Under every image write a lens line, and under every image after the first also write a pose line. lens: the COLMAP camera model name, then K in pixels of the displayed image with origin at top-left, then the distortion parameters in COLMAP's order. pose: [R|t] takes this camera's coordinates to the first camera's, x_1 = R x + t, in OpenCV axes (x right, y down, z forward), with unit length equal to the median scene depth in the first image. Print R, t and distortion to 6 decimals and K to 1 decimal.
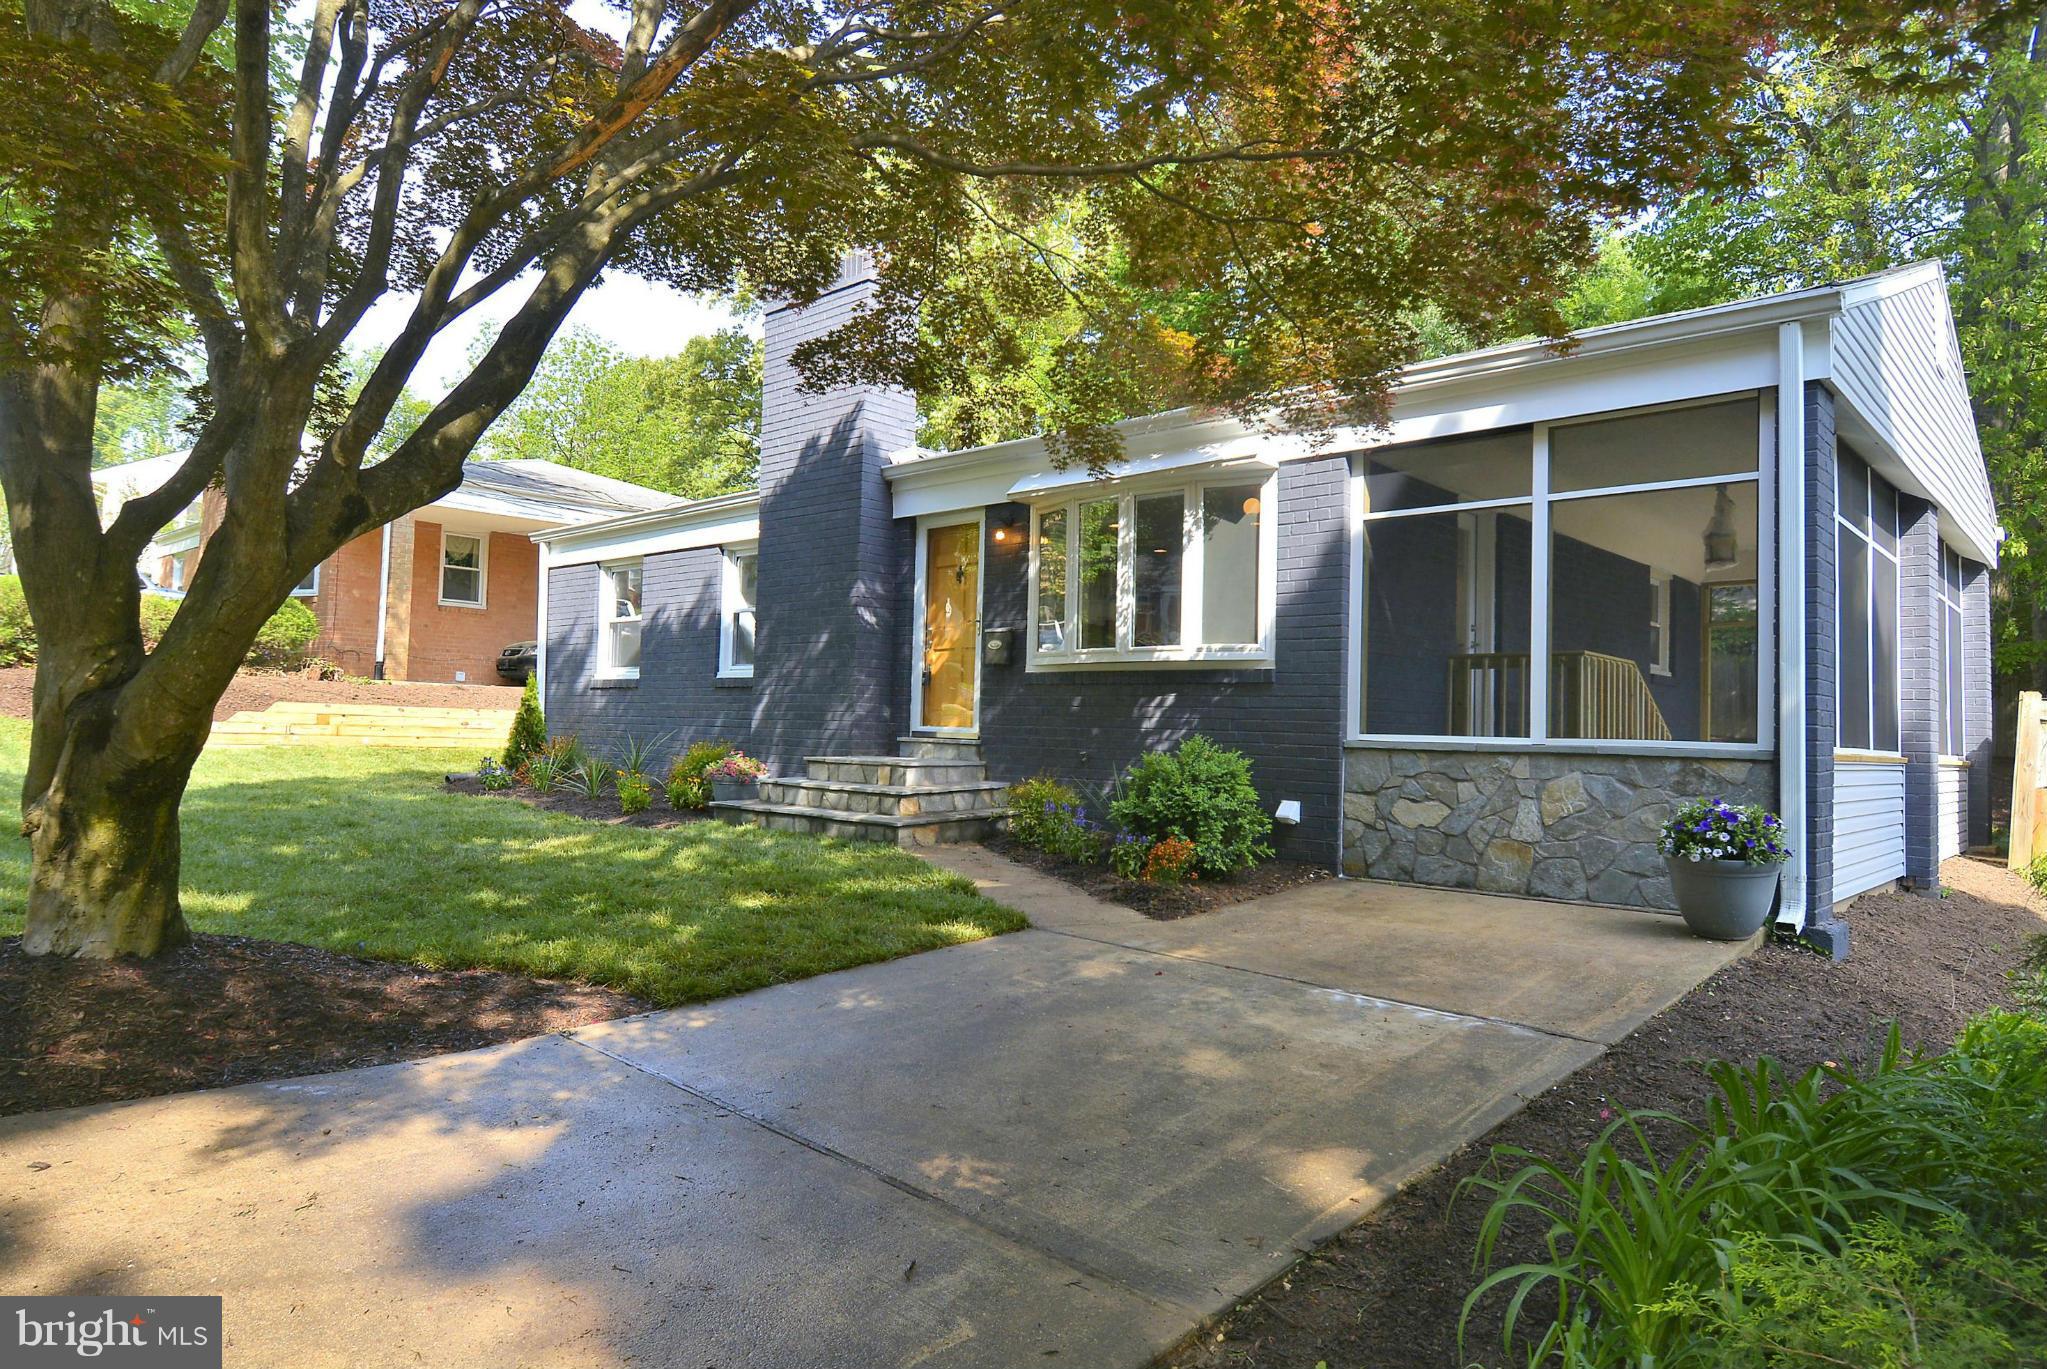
lens RADIAL K [[1264.2, 0, 1023.5], [0, 1264.2, 684.5], [0, 0, 1]] dist [-0.002274, -0.000014]
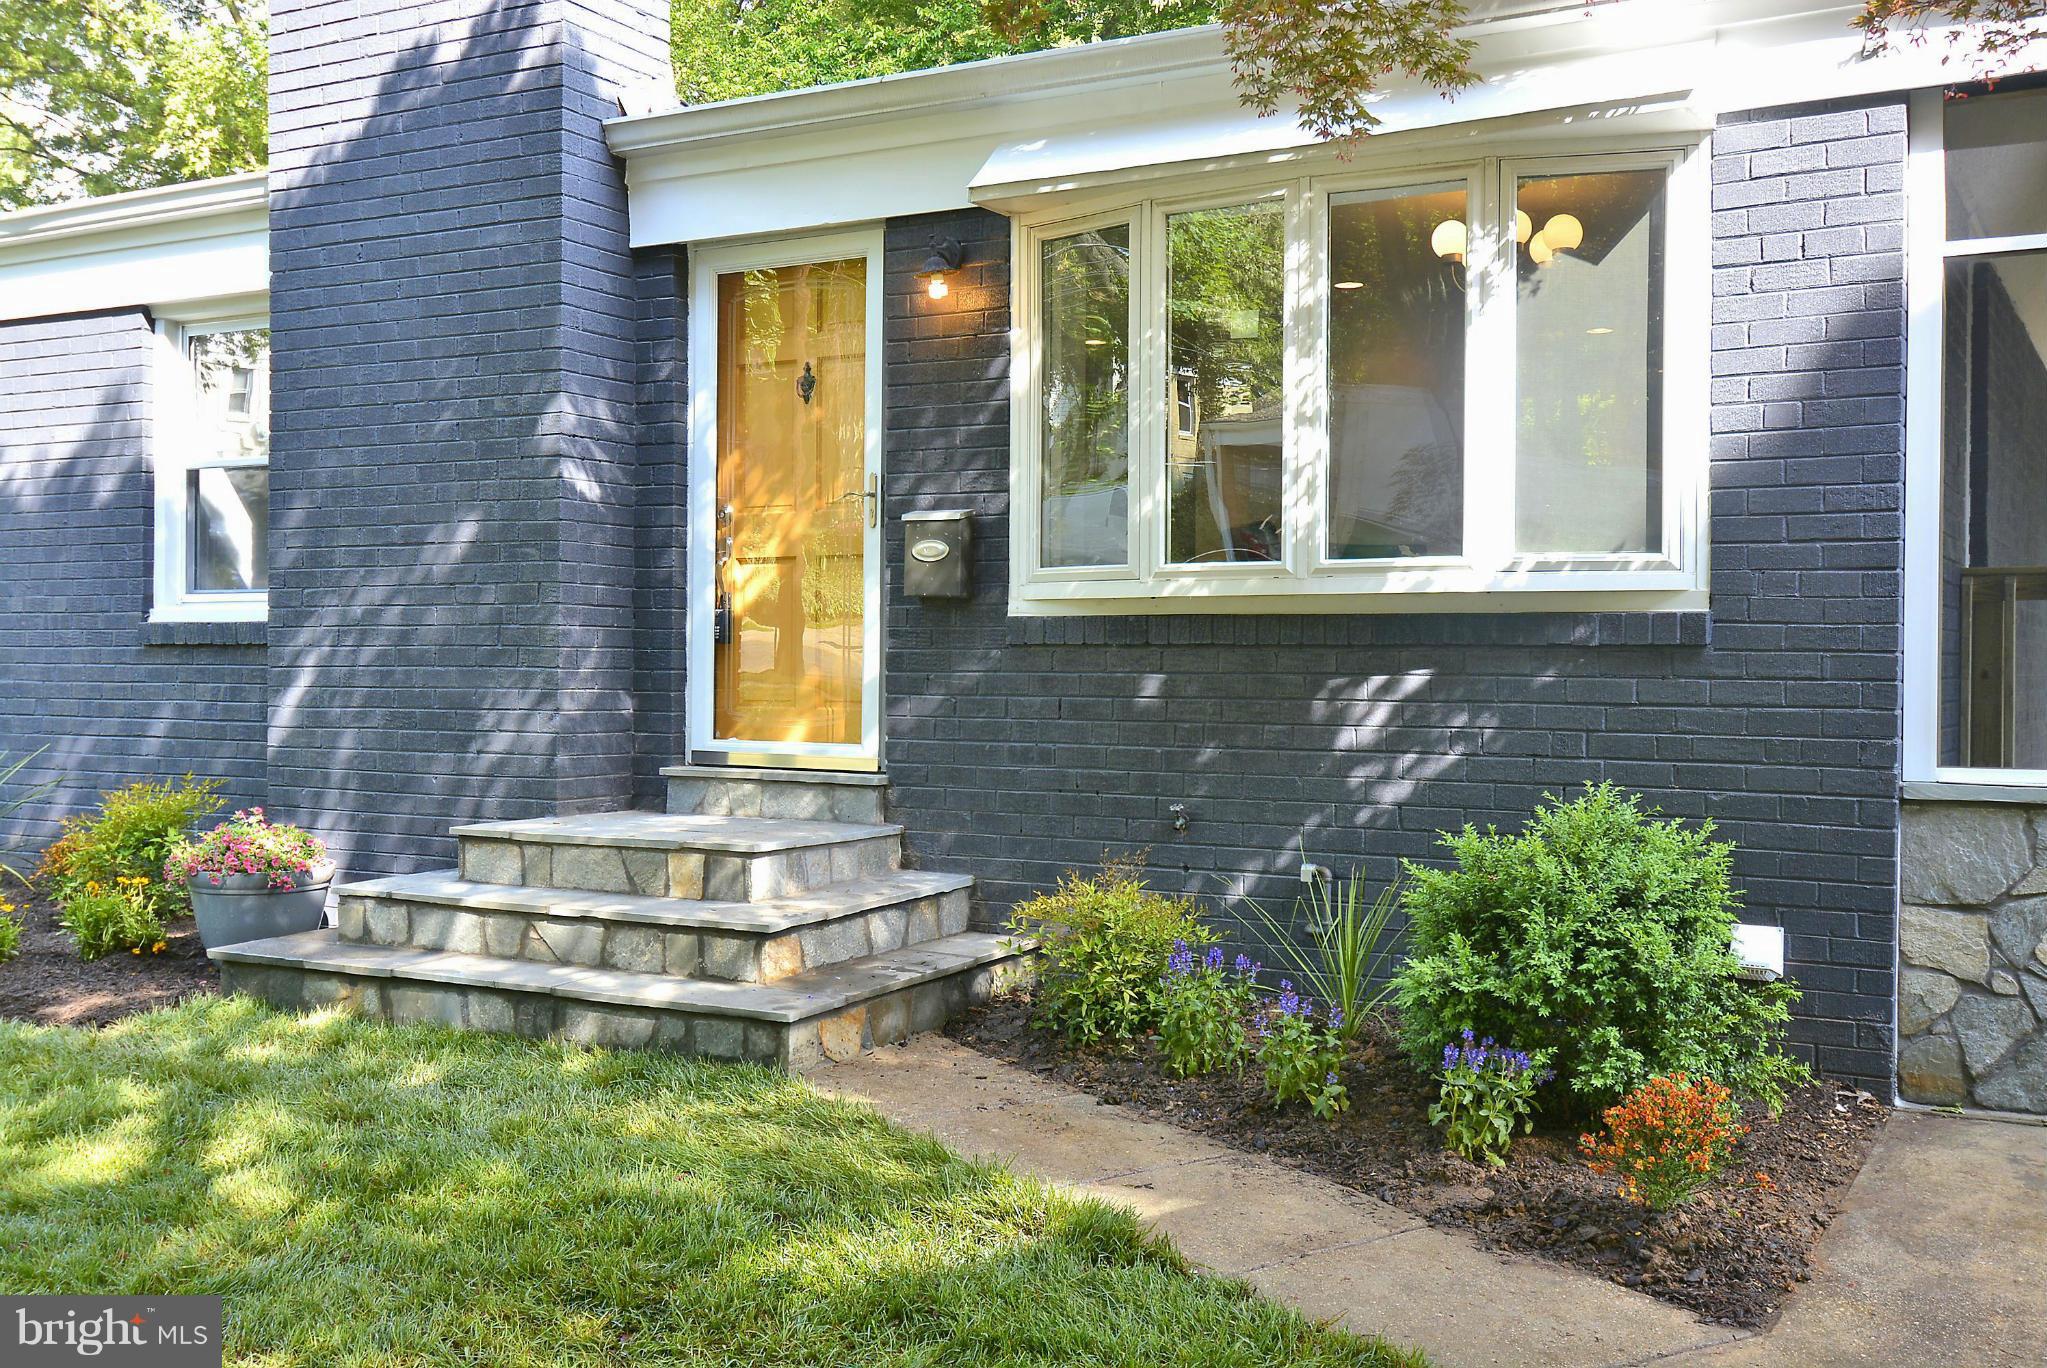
lens RADIAL K [[2098.9, 0, 1023.5], [0, 2098.9, 684.0], [0, 0, 1]] dist [0.018160, -0.008242]
pose [[0.972392, -0.022497, 0.232266, -0.158130], [0.010811, 0.998616, 0.051462, -0.023025], [-0.233102, -0.047530, 0.971290, 0.315205]]
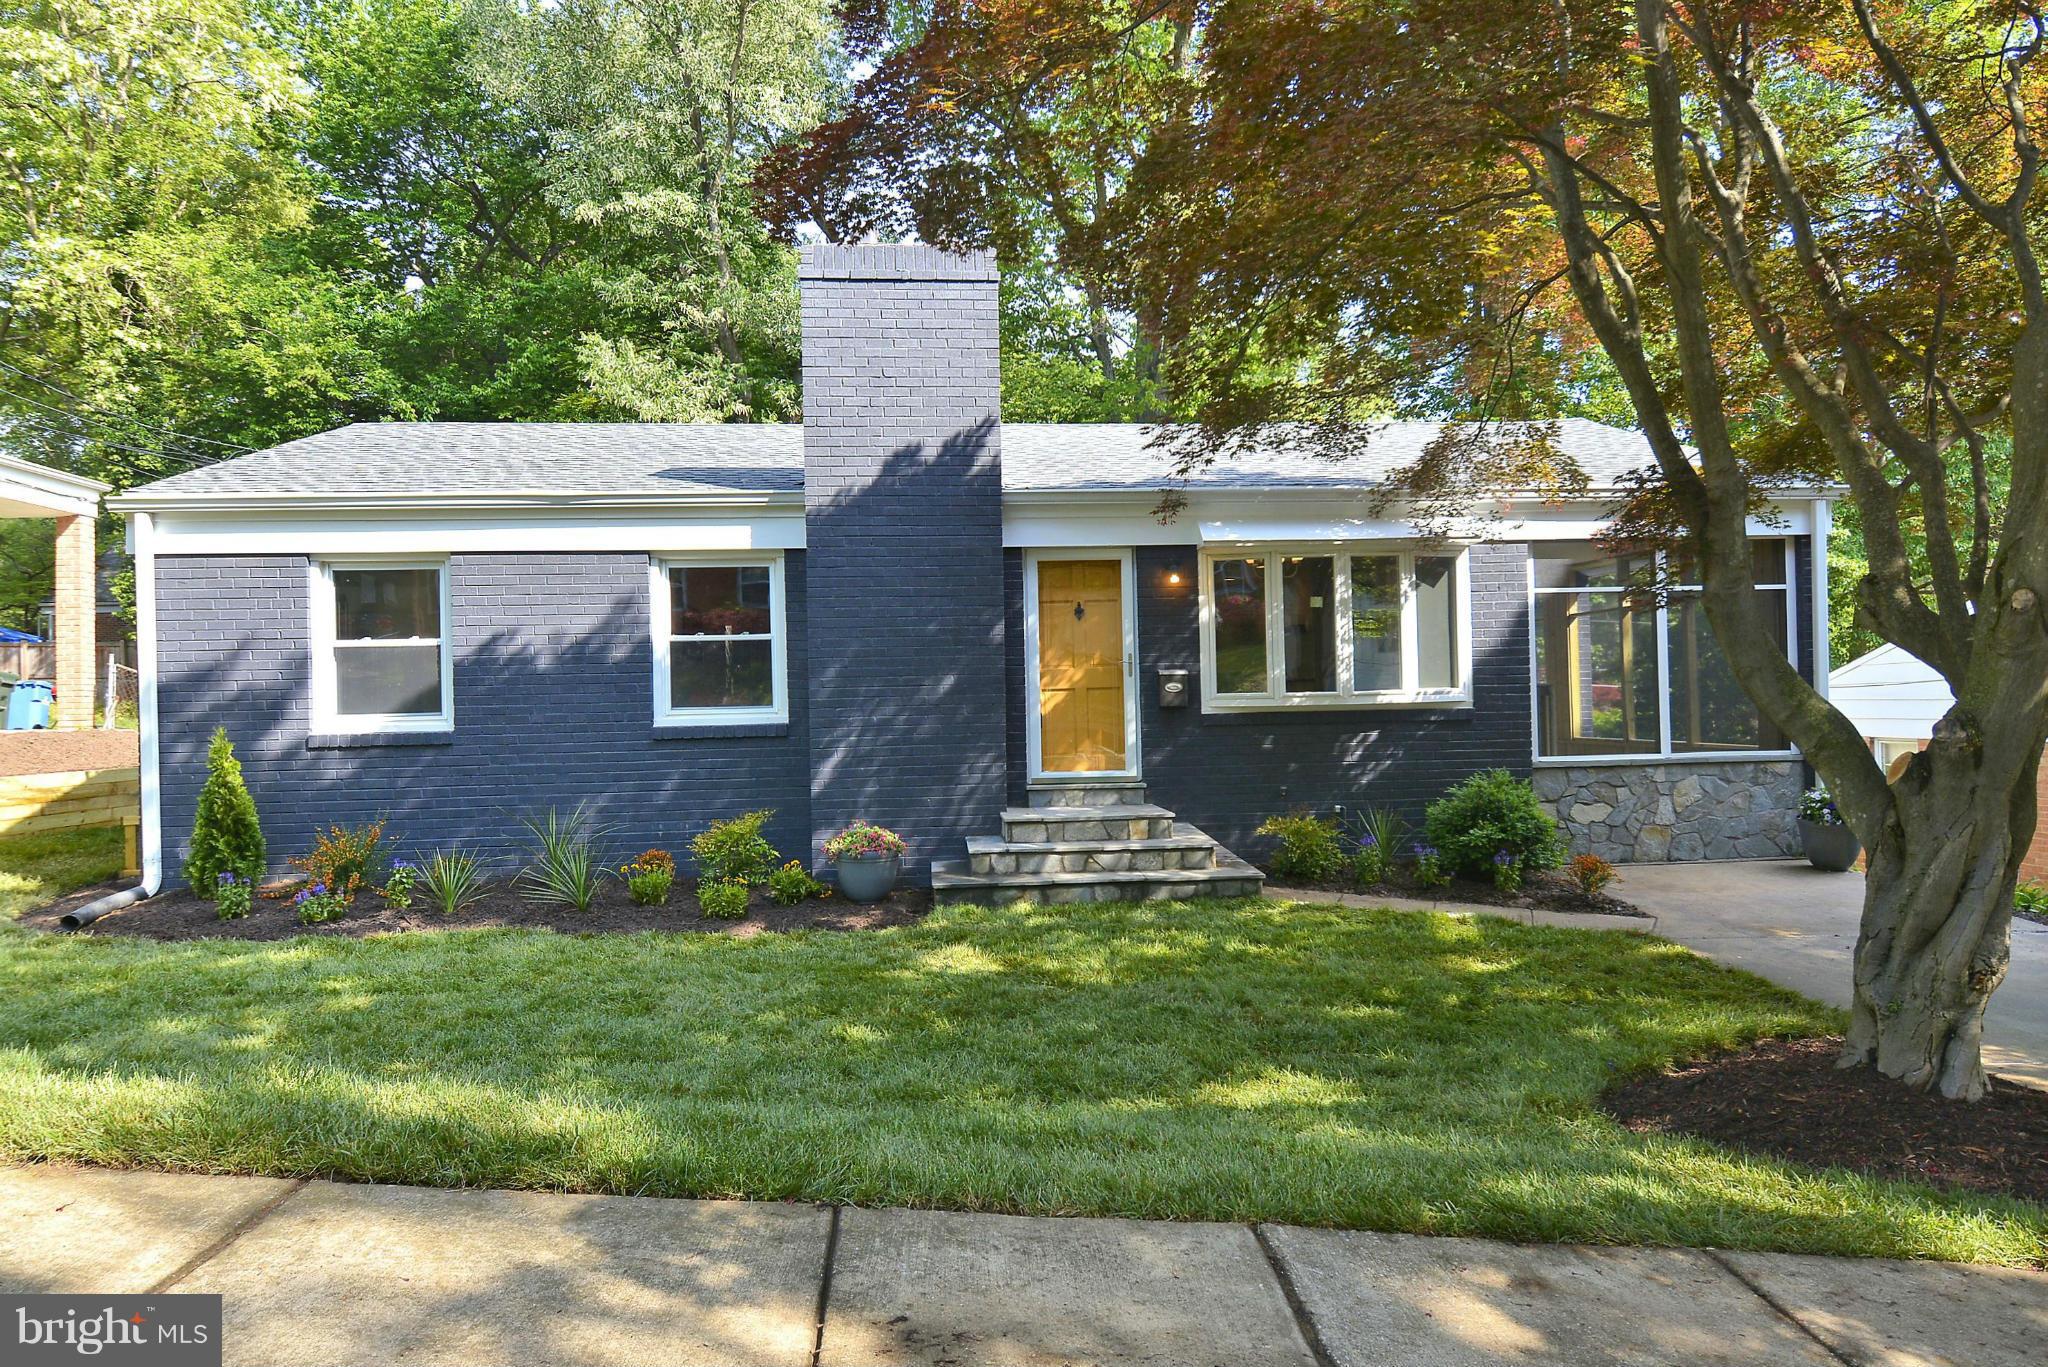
lens RADIAL K [[1264.8, 0, 1024.0], [0, 1264.8, 683.5], [0, 0, 1]] dist [-0.002274, -0.000014]
pose [[0.672659, -0.025938, 0.739498, -0.860607], [0.013913, 0.999652, 0.022407, -0.059878], [-0.739822, -0.004783, 0.672786, 0.417094]]
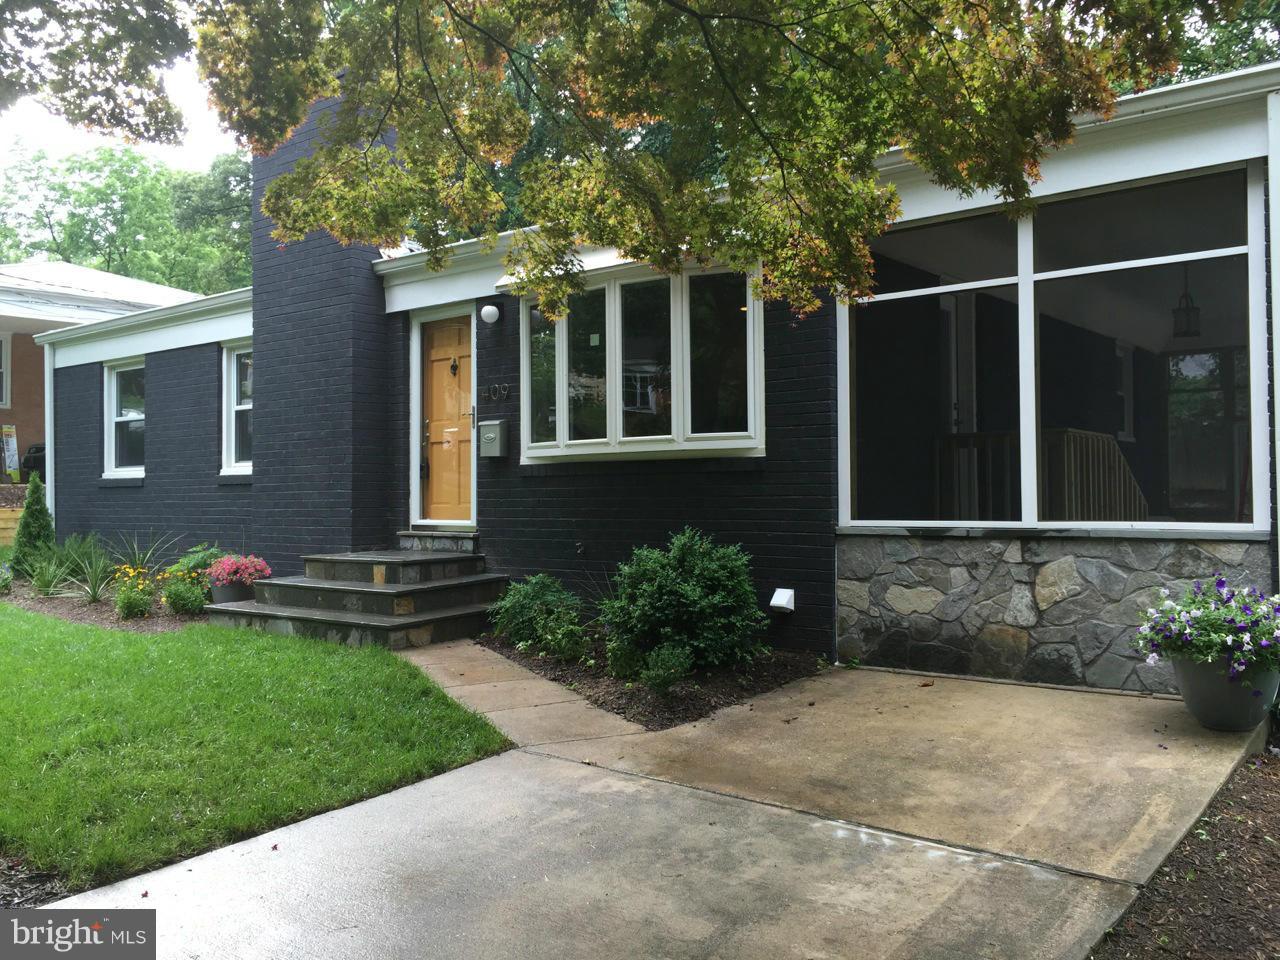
lens RADIAL K [[1112.6, 0, 640.0], [0, 1112.6, 480.0], [0, 0, 1]] dist [0.036086, -0.005486]
pose [[0.996180, -0.039512, 0.077873, 0.027129], [0.037276, 0.998856, 0.029969, -0.020388], [-0.078968, -0.026952, 0.996513, 0.113082]]
